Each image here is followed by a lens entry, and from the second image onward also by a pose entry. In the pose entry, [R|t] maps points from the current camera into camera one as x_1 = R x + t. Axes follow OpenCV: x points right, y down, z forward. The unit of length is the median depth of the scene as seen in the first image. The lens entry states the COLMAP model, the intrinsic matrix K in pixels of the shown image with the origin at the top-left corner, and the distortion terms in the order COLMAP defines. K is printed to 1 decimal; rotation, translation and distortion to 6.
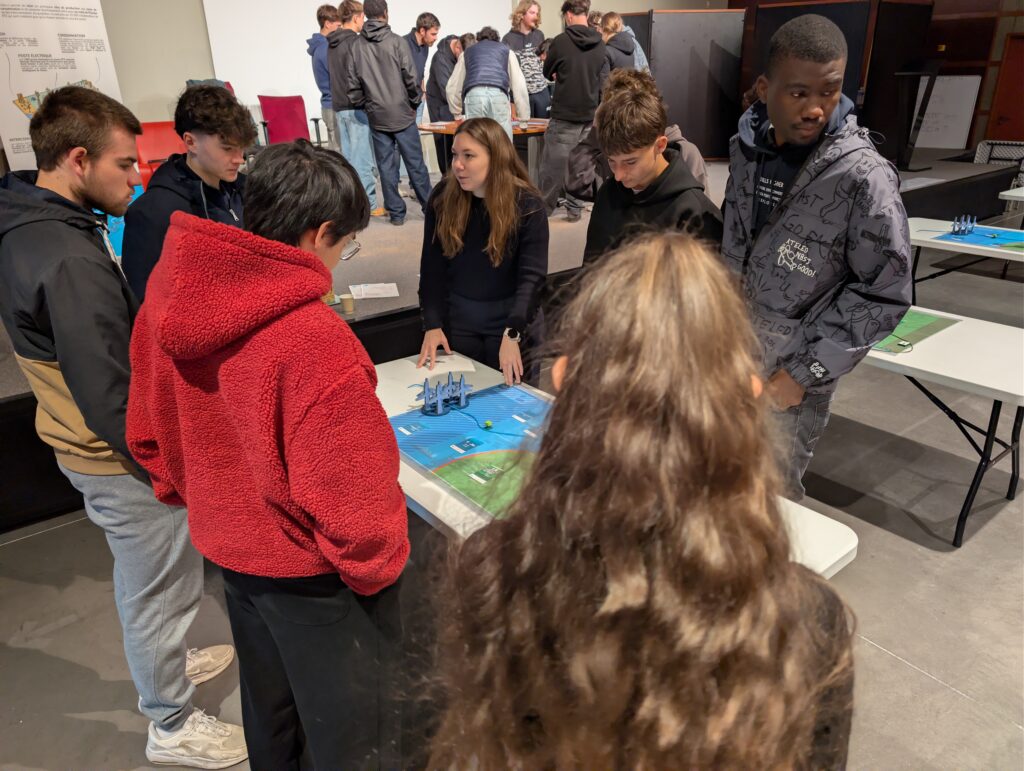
lens RADIAL K [[728.6, 0, 513.6], [0, 728.6, 385.7], [0, 0, 1]] dist [-0.006384, -0.008502]
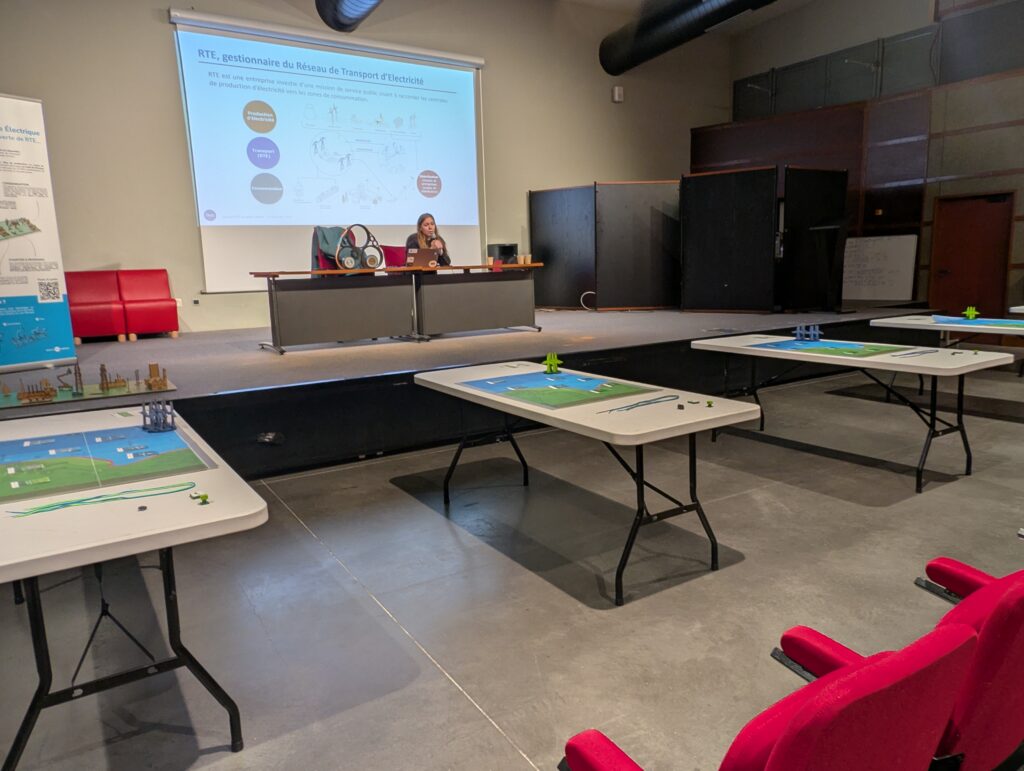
lens RADIAL K [[697.4, 0, 509.5], [0, 697.4, 386.6], [0, 0, 1]] dist [-0.011431, -0.002898]
pose [[0.995495, 0.009515, -0.094337, 0.272611], [-0.030648, 0.973834, -0.225183, 0.075062], [0.089726, 0.227059, 0.969739, 0.003554]]
